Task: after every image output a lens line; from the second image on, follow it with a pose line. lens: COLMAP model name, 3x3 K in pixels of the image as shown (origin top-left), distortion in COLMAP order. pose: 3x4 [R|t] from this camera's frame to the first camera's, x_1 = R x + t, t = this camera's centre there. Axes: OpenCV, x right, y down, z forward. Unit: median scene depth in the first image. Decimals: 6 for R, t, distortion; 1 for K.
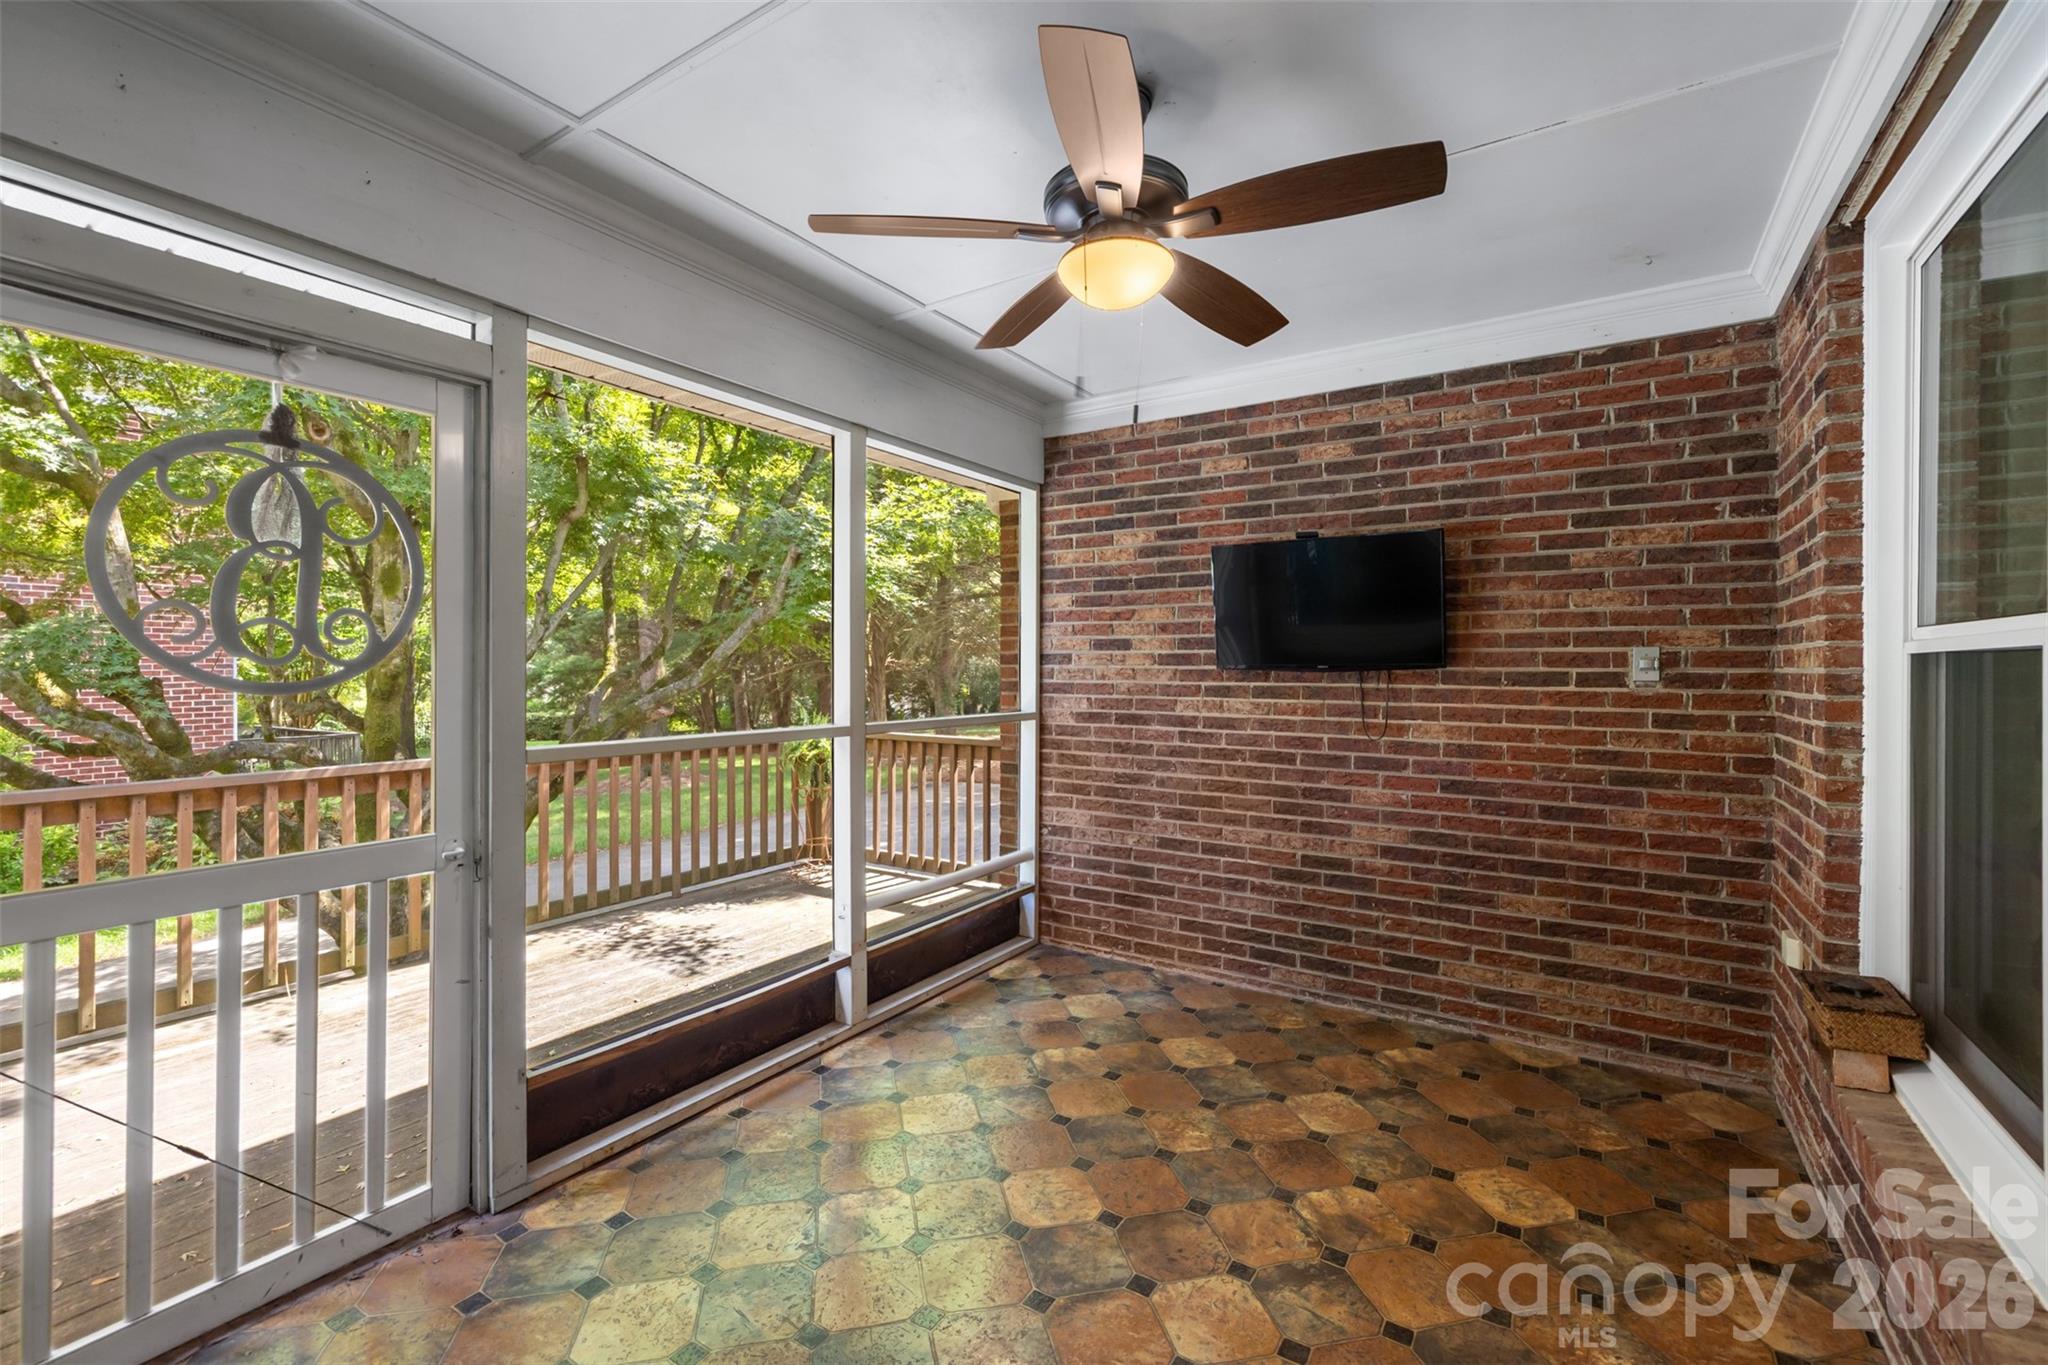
lens RADIAL K [[869.6, 0, 1026.3], [0, 869.6, 676.4], [0, 0, 1]] dist [0.014336, 0.000166]
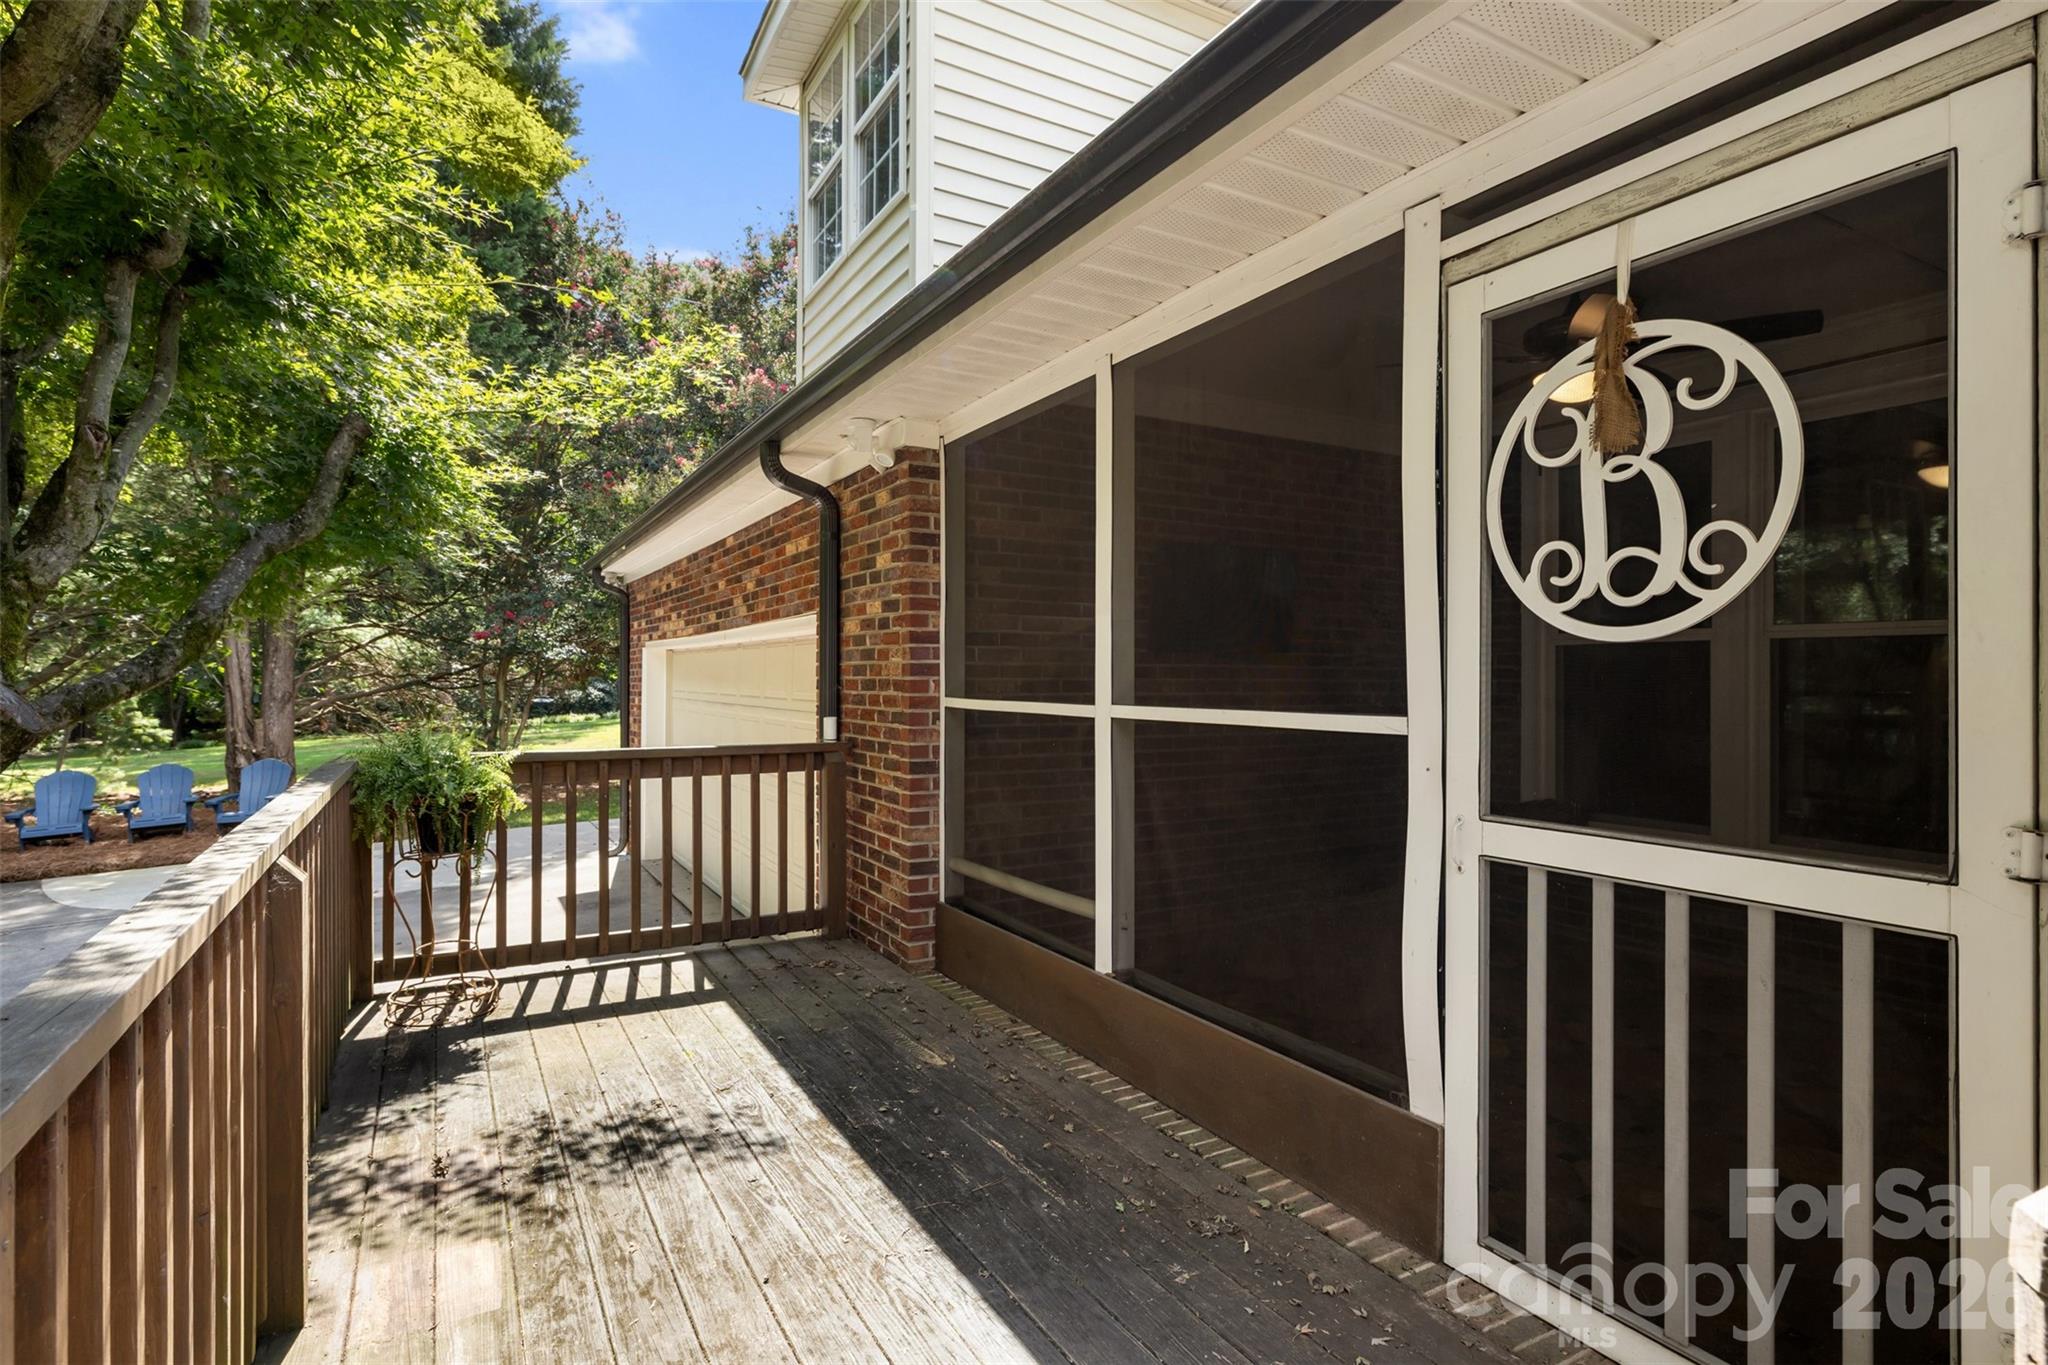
lens RADIAL K [[1030.7, 0, 1025.5], [0, 1030.7, 679.9], [0, 0, 1]] dist [-0.001648, -0.000282]
pose [[0.459819, -0.003351, 0.888006, -0.845329], [0.002734, 0.999993, 0.002357, 0.016698], [-0.888008, 0.001344, 0.459826, 0.468900]]
